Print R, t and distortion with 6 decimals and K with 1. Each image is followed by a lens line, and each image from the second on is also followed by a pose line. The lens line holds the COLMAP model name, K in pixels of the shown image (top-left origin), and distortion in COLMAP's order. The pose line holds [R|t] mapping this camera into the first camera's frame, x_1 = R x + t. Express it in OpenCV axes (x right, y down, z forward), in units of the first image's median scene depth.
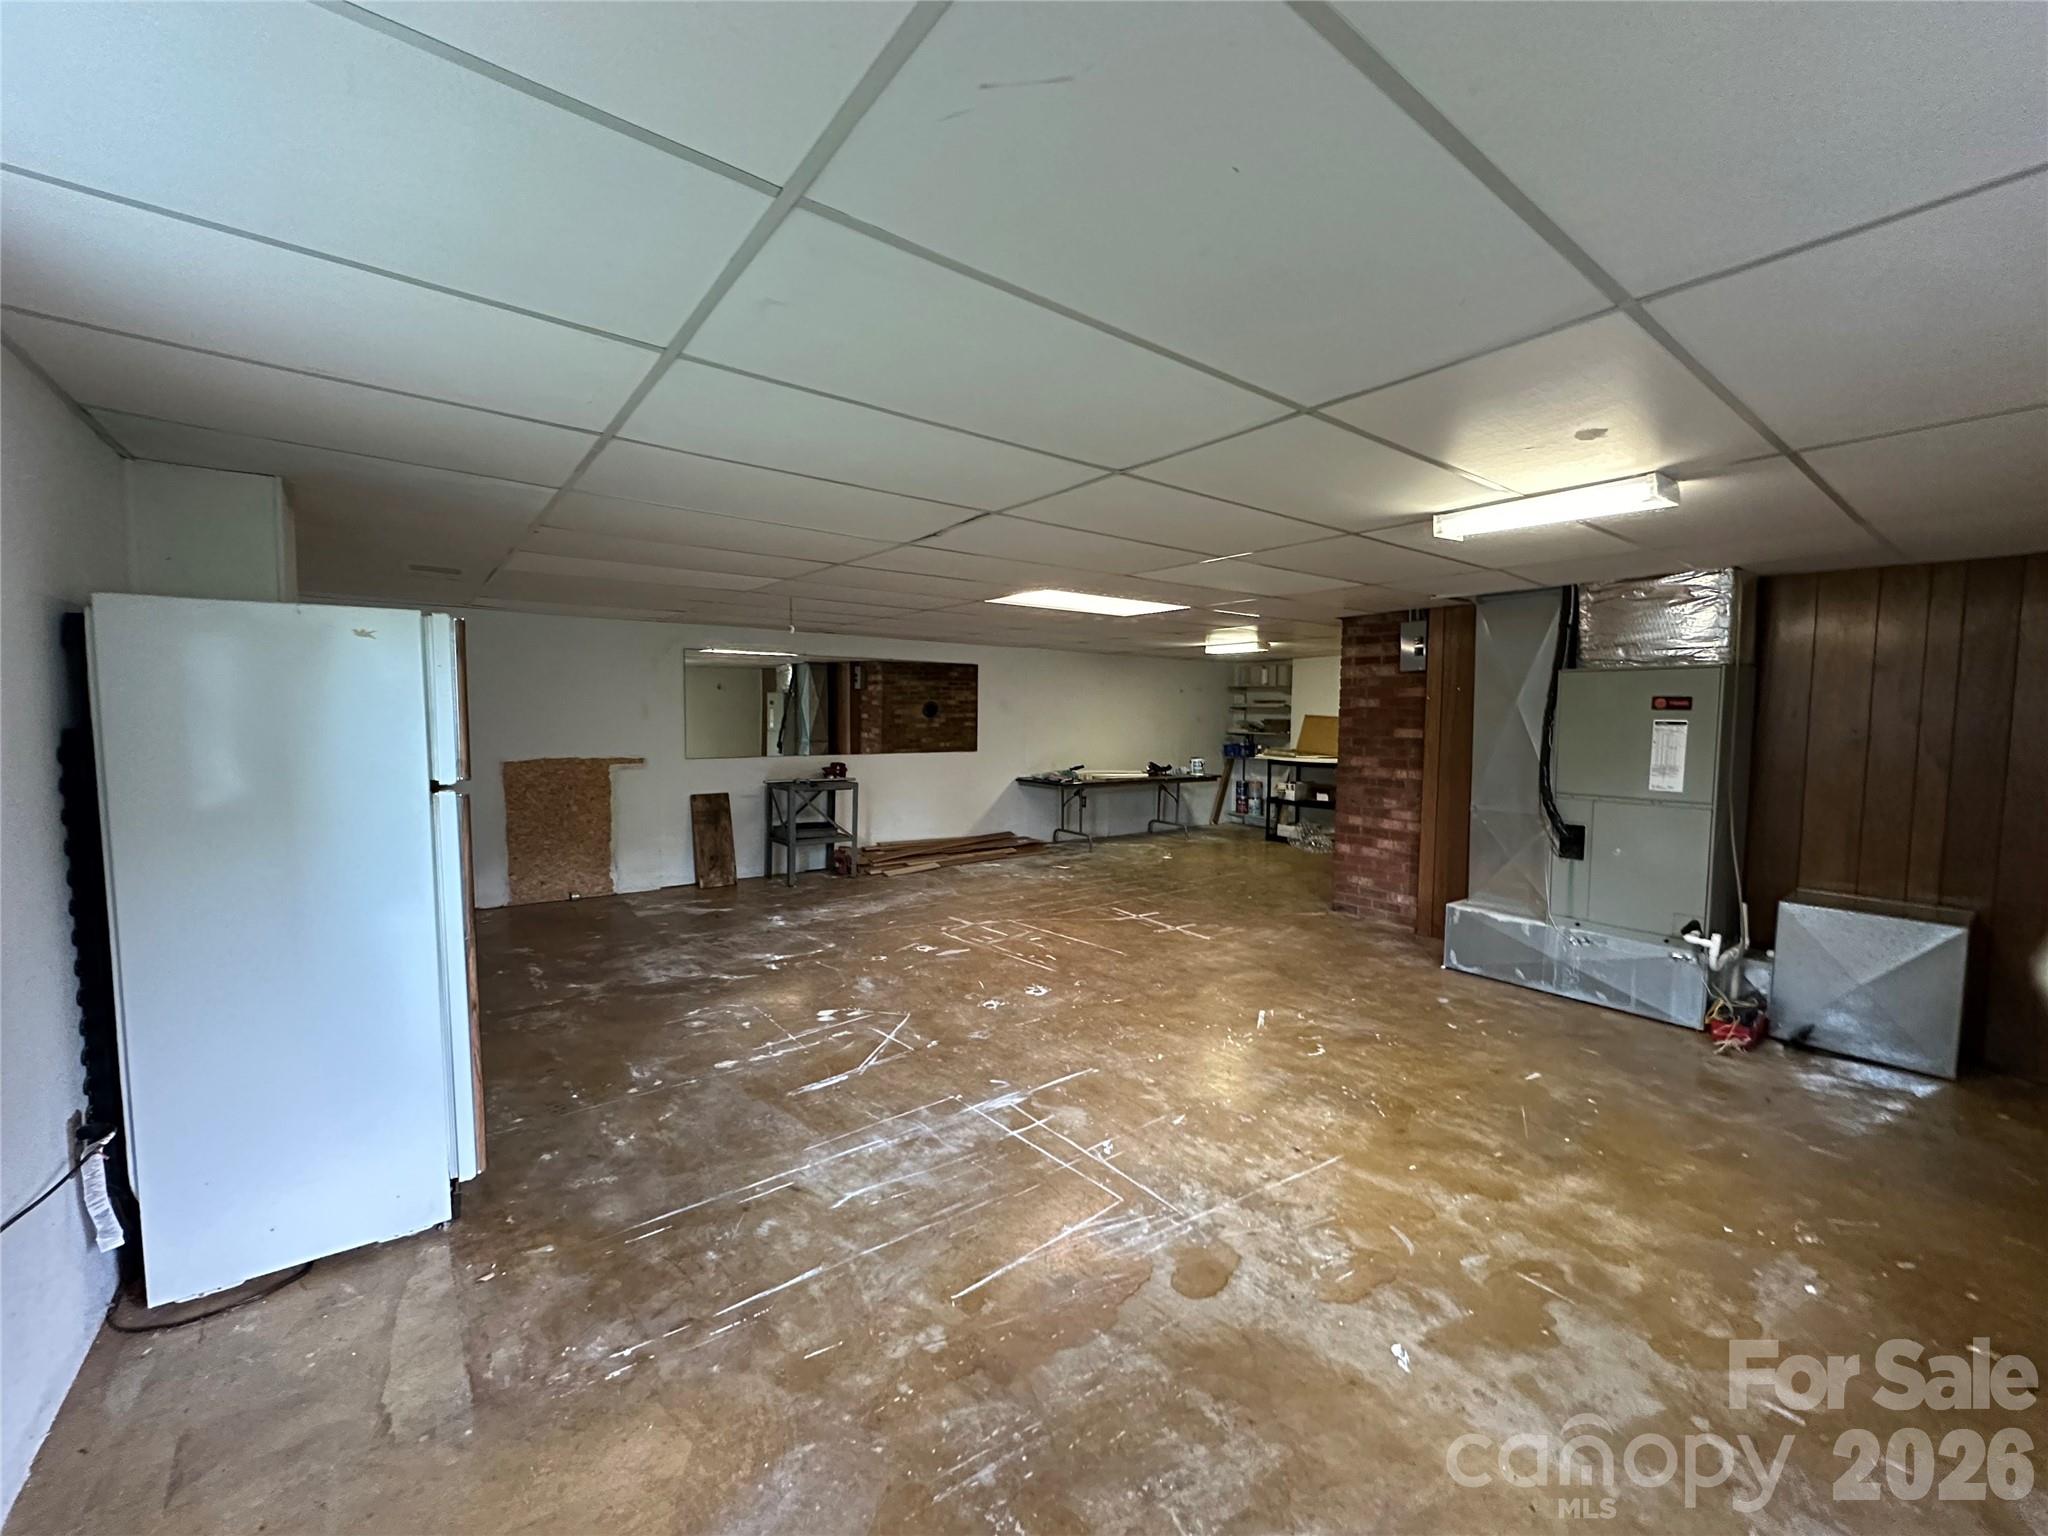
lens RADIAL K [[813.6, 0, 1024.0], [0, 813.6, 768.0], [0, 0, 1]] dist [-0.002810, -0.000237]
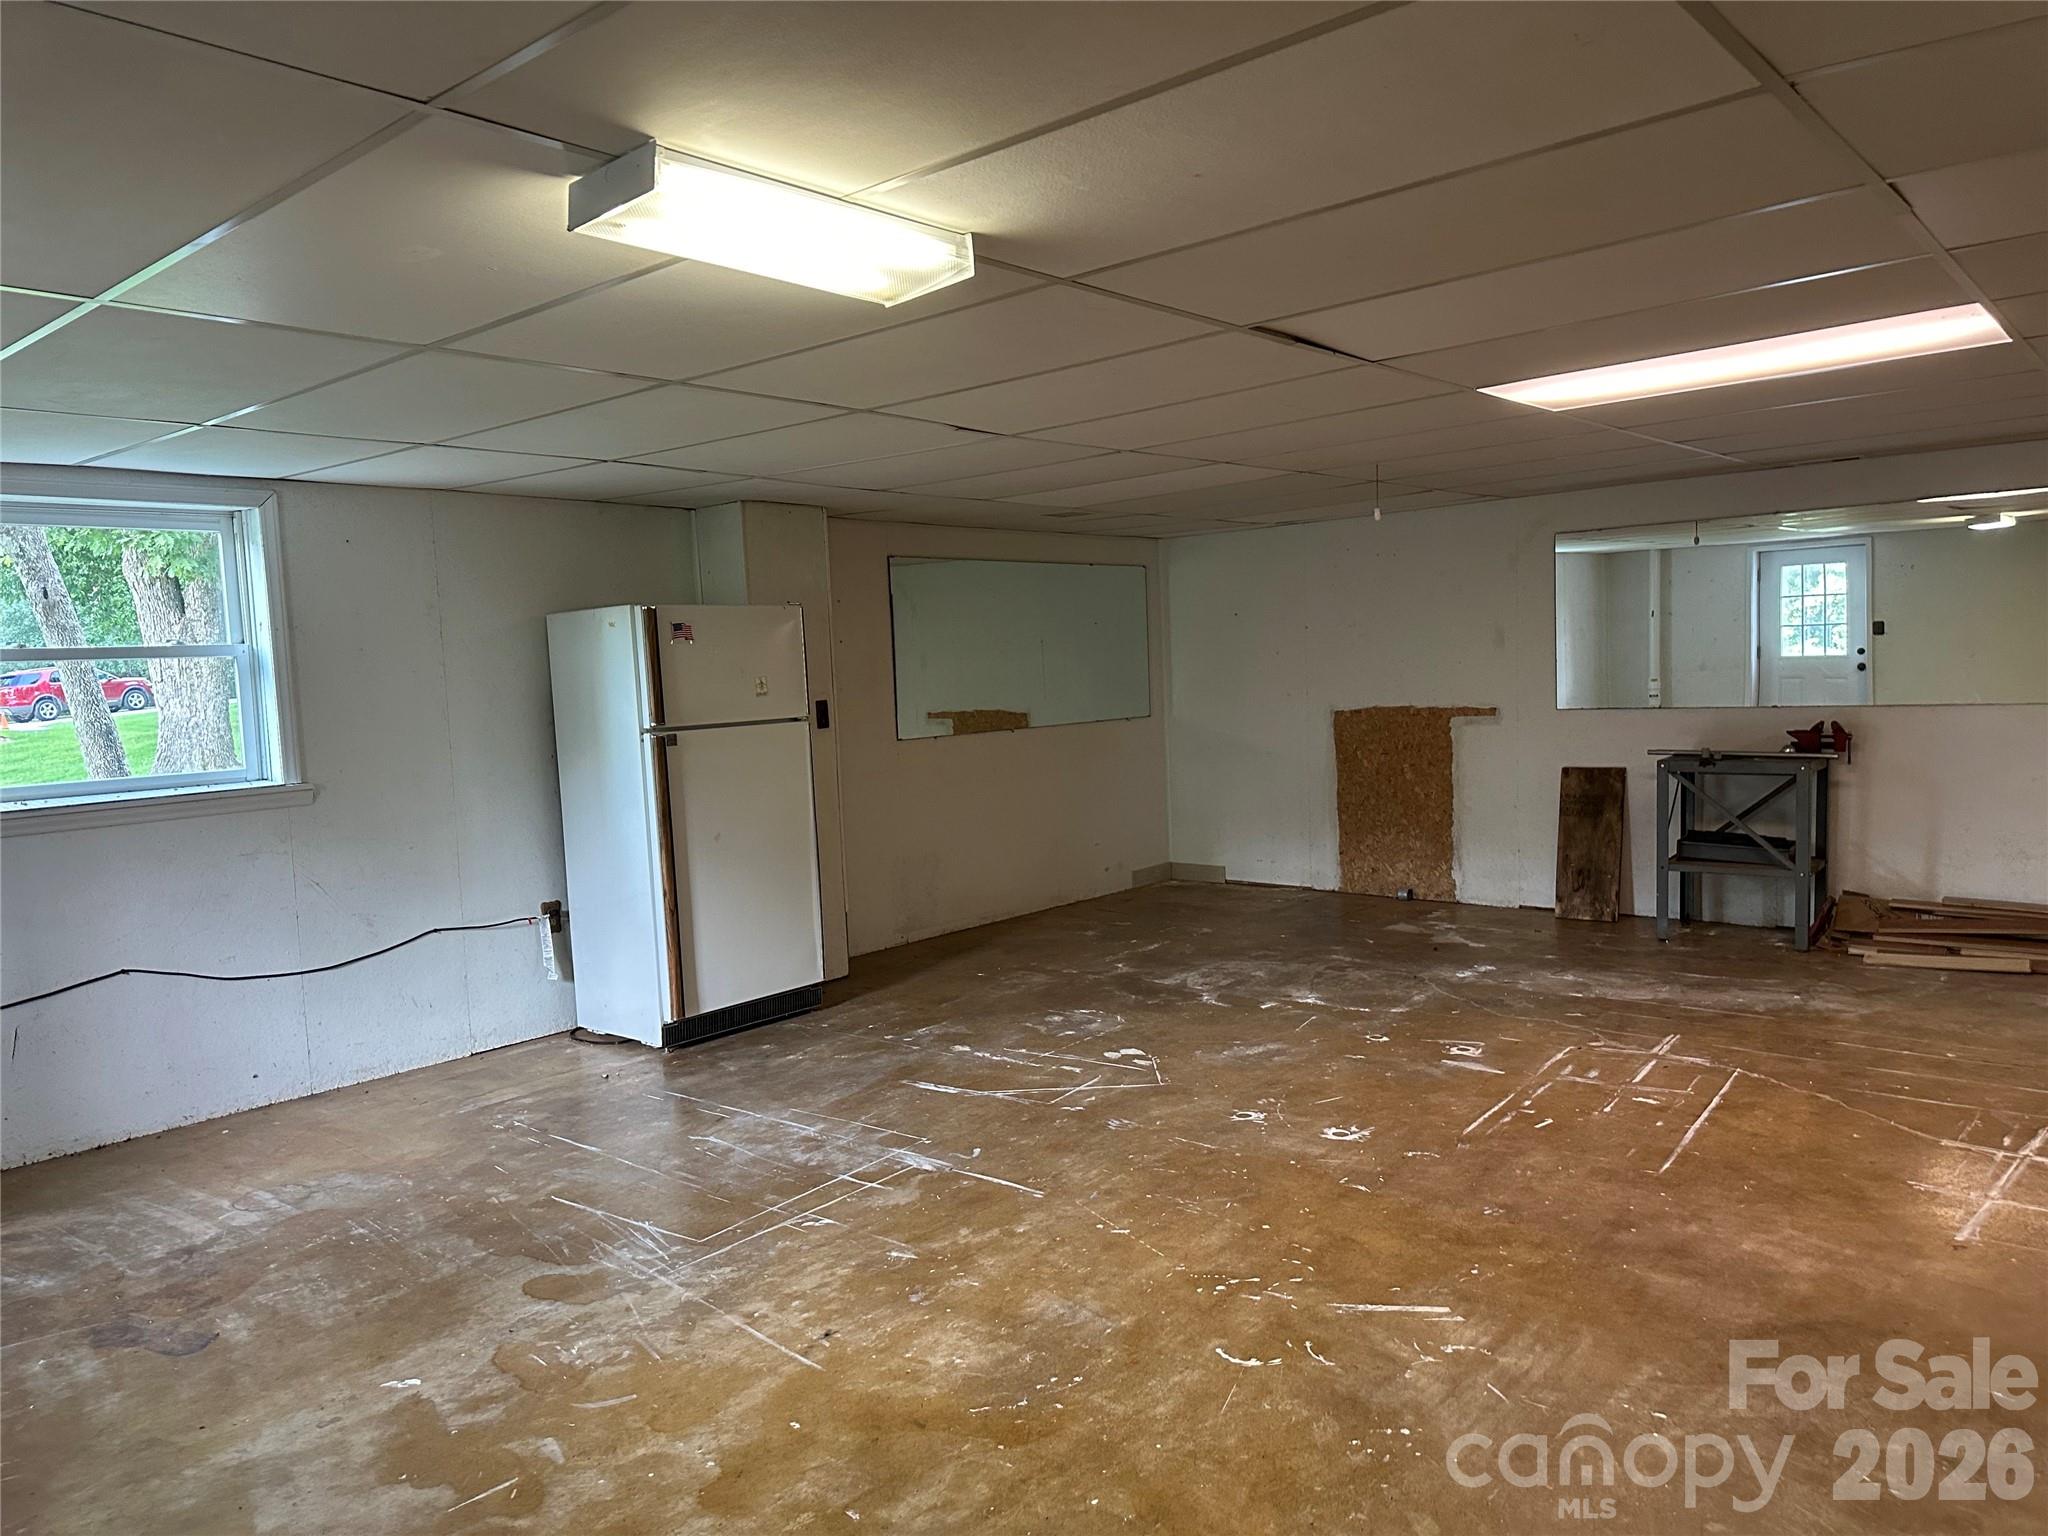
lens RADIAL K [[1404.7, 0, 1024.0], [0, 1404.7, 768.0], [0, 0, 1]] dist [0.145226, -0.254571]
pose [[0.210568, 0.056366, -0.975953, 1.054277], [-0.019571, 0.998379, 0.053439, -0.031591], [0.977383, 0.007848, 0.211330, 0.657347]]
